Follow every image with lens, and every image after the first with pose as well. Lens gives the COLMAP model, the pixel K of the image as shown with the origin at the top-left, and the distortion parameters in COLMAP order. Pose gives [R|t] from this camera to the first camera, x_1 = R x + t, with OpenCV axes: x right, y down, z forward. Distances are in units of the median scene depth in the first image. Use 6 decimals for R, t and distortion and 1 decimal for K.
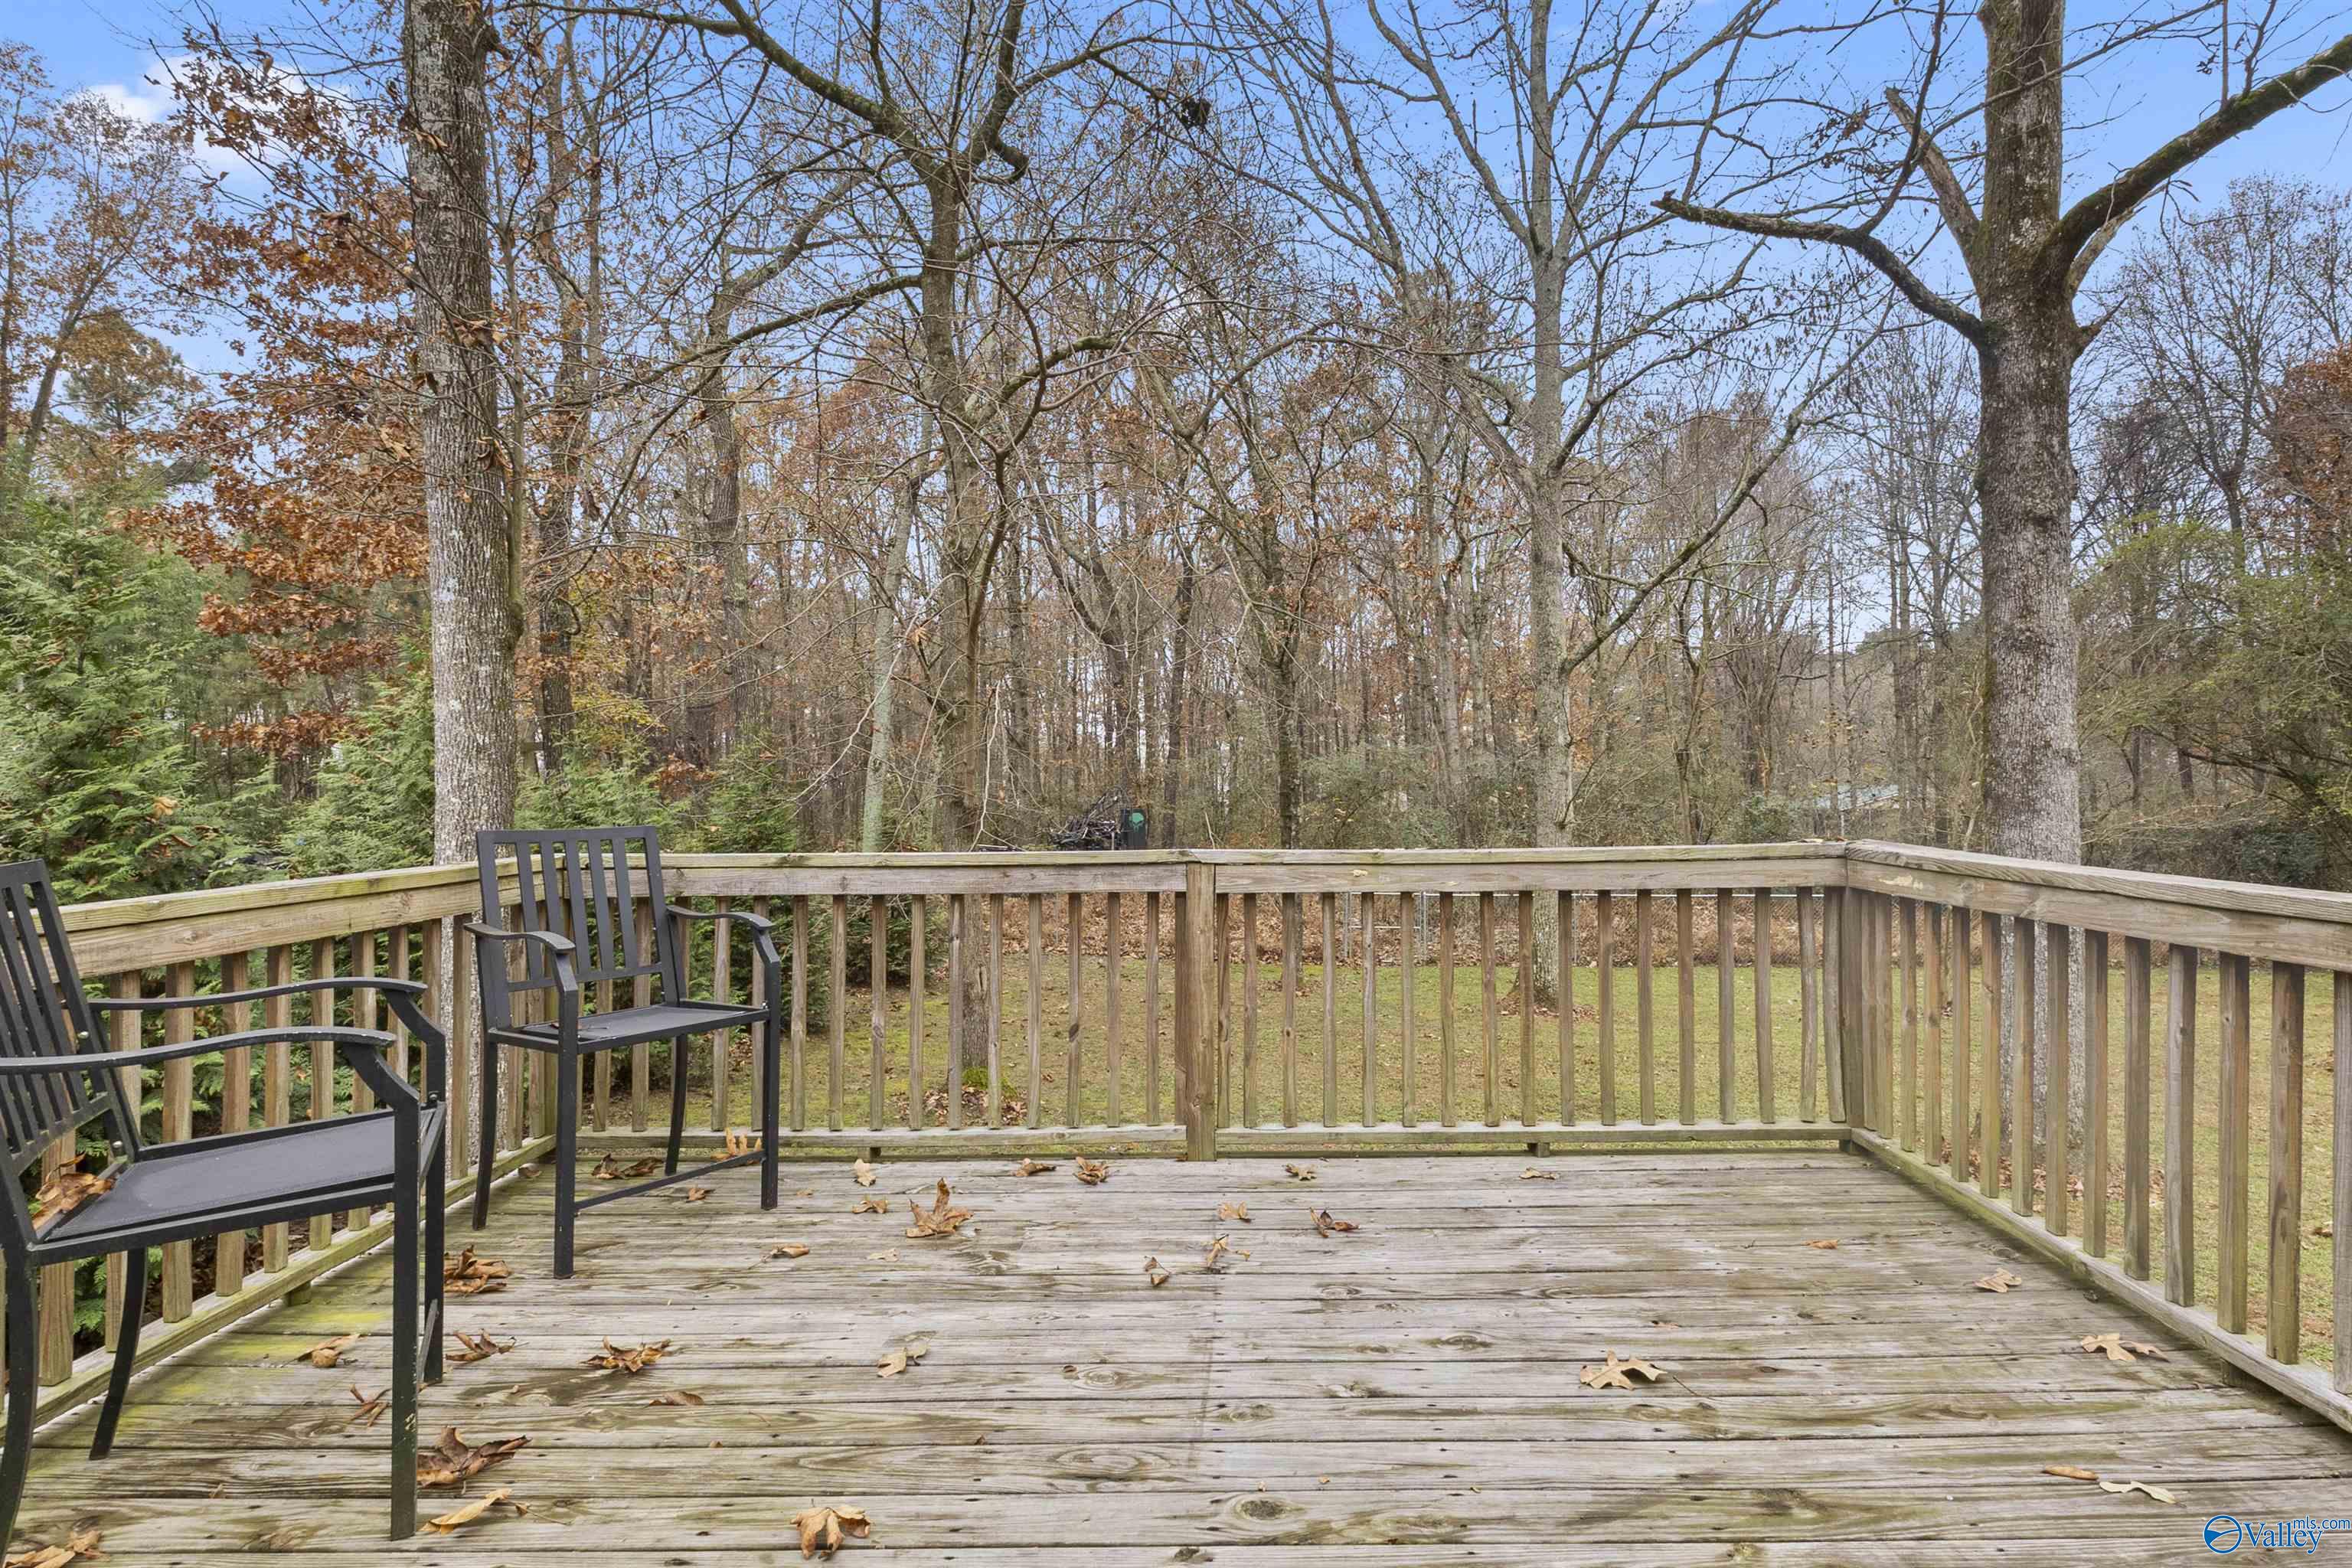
lens RADIAL K [[1189.5, 0, 1177.2], [0, 1189.5, 766.1], [0, 0, 1]] dist [0.003326, -0.000281]
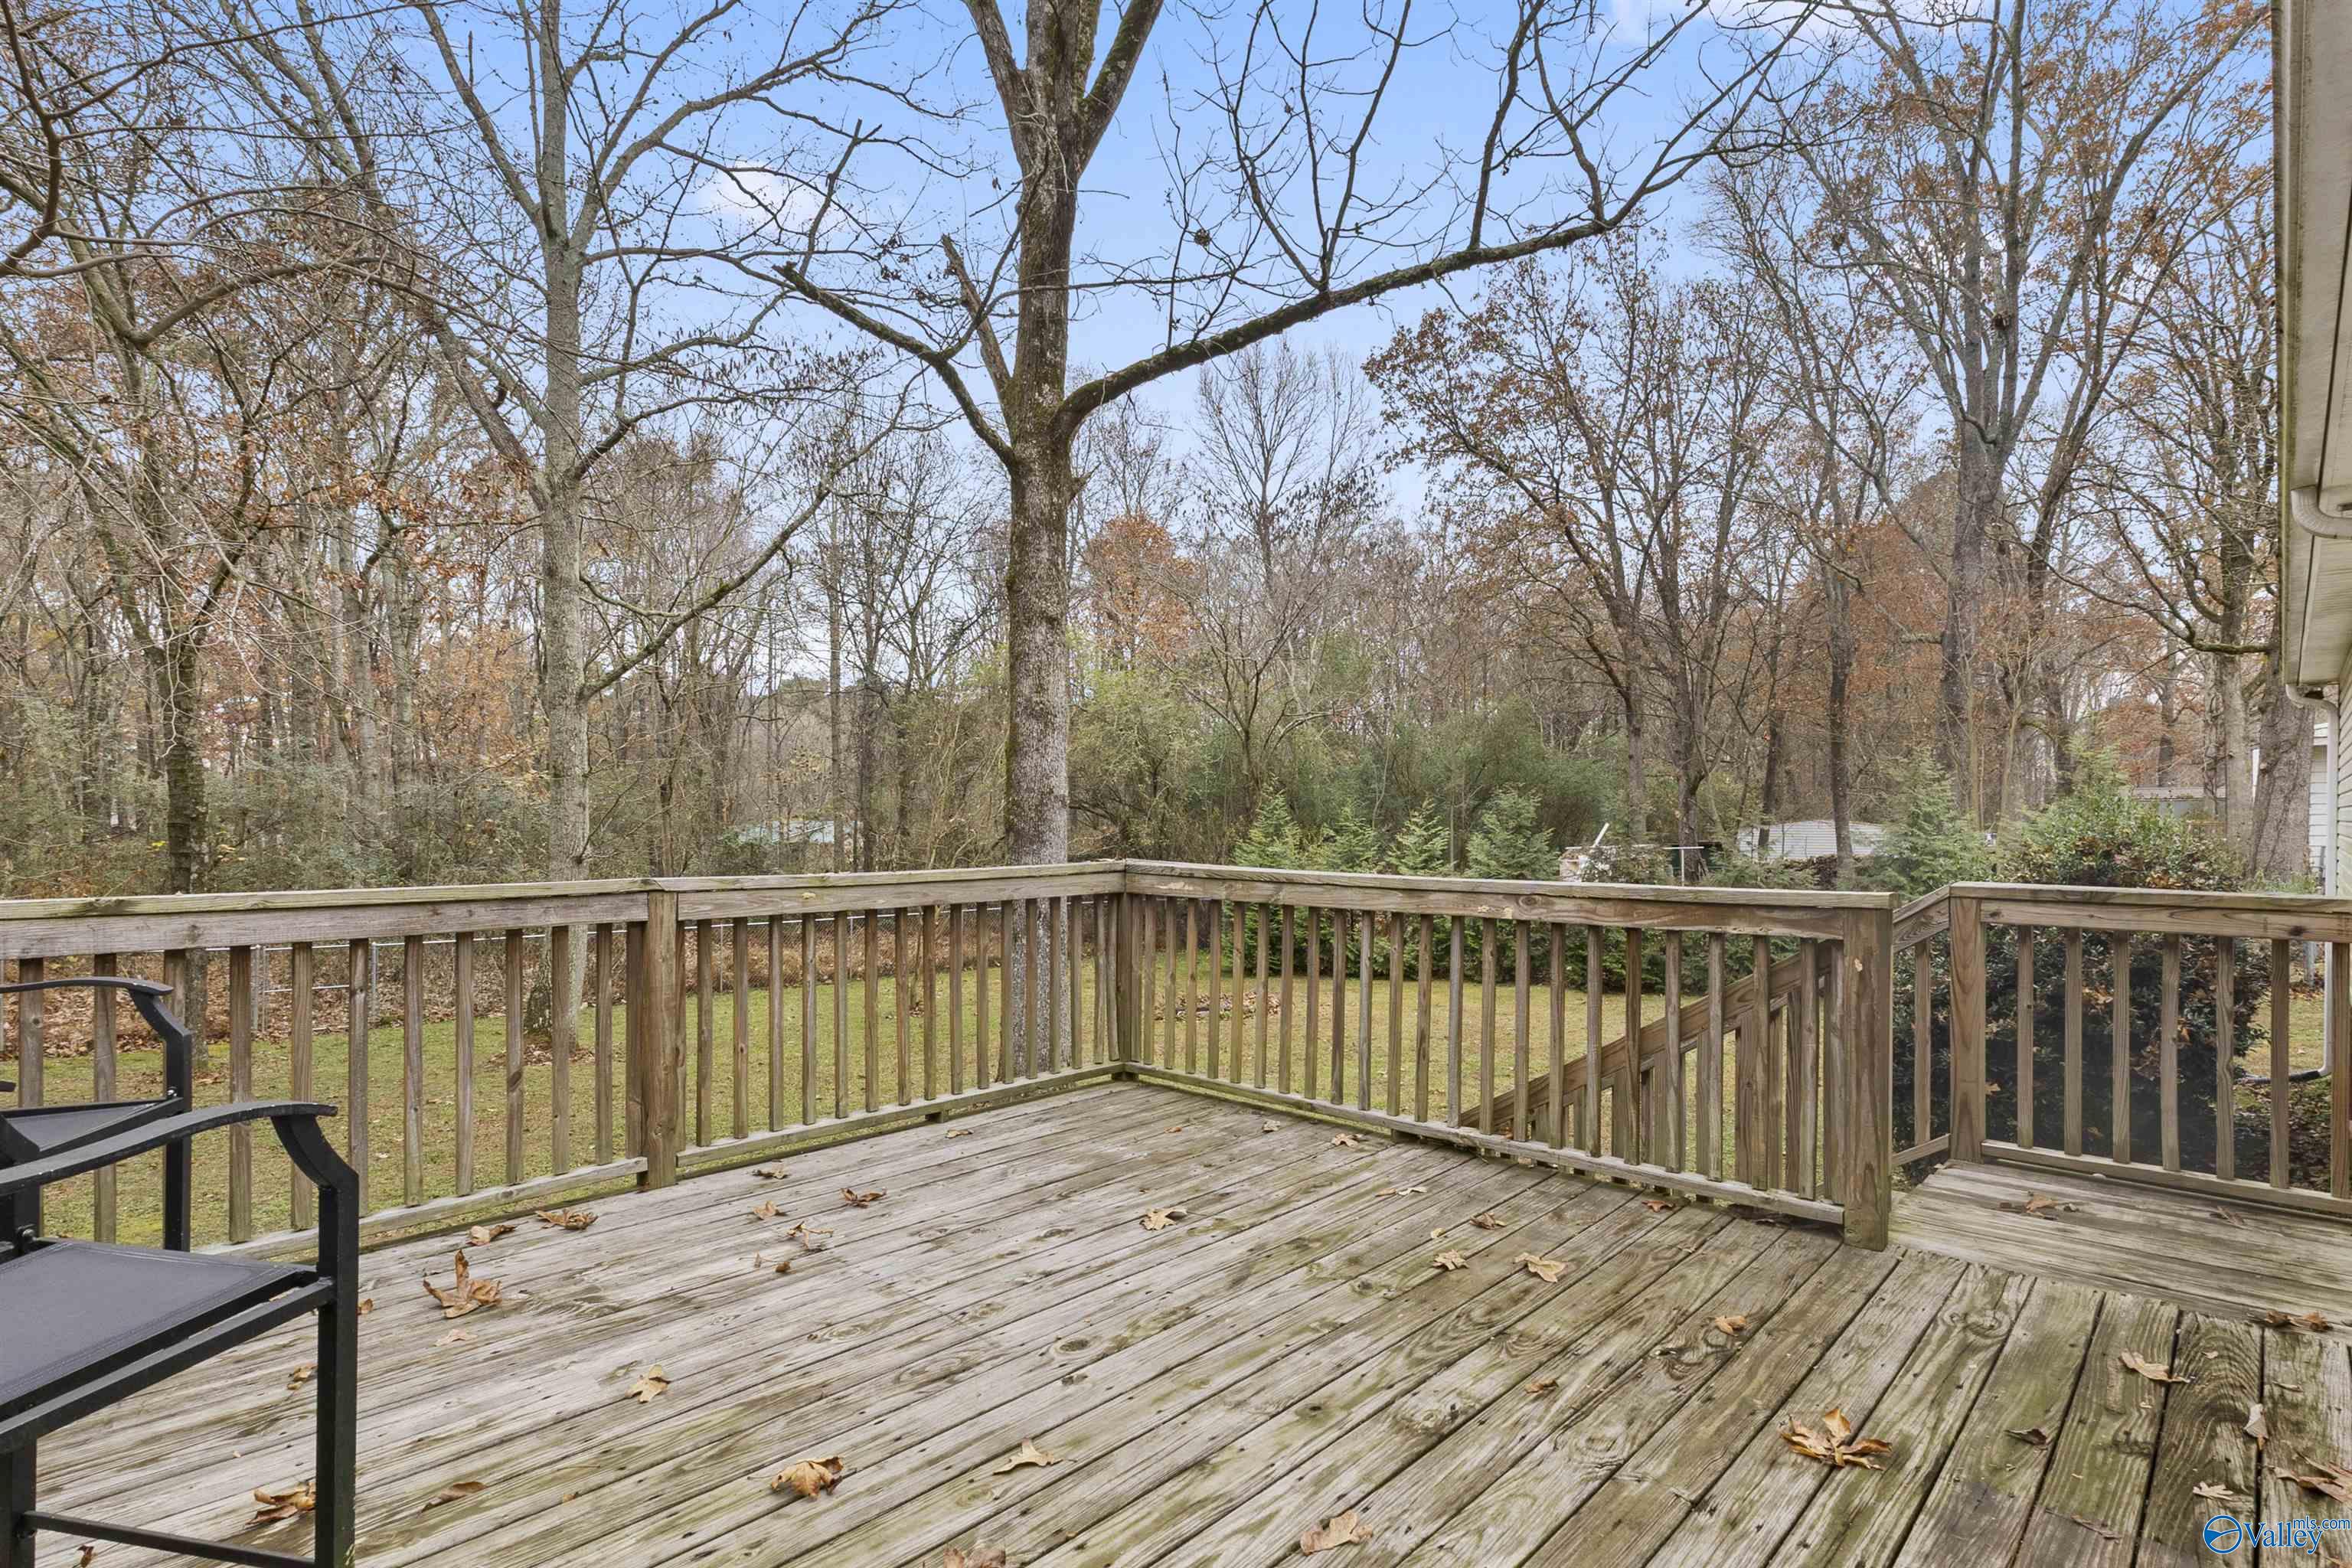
lens RADIAL K [[1189.5, 0, 1199.9], [0, 1189.5, 839.1], [0, 0, 1]] dist [0.003326, -0.000281]
pose [[0.665065, -0.000881, 0.746785, -0.422595], [-0.023624, 0.999474, 0.022218, 0.004884], [-0.746412, -0.032419, 0.664694, 0.002641]]
